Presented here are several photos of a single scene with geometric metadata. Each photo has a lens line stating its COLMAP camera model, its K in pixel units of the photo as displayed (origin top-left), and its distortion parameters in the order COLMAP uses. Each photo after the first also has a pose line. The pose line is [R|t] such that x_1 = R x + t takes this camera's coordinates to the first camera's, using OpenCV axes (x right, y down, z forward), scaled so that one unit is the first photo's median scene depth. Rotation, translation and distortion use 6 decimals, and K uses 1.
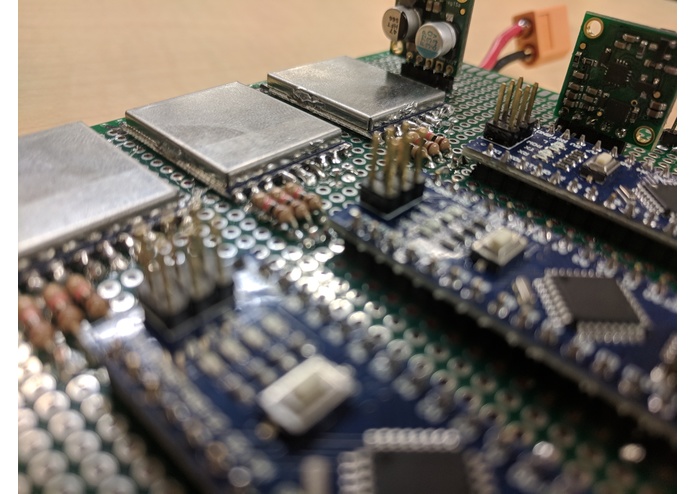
lens RADIAL K [[541.8, 0, 347.5], [0, 541.8, 247.0], [0, 0, 1]] dist [-0.003782, 0.003705]
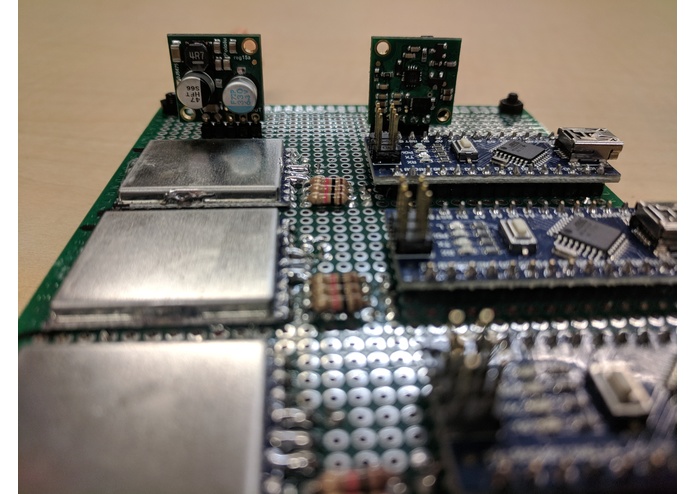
lens RADIAL K [[554.5, 0, 347.5], [0, 554.5, 247.0], [0, 0, 1]] dist [-0.001089, -0.000799]
pose [[0.692969, -0.453817, 0.560218, -0.508876], [0.459861, 0.876671, 0.141336, -0.233974], [-0.555268, 0.159681, 0.816198, 0.110072]]
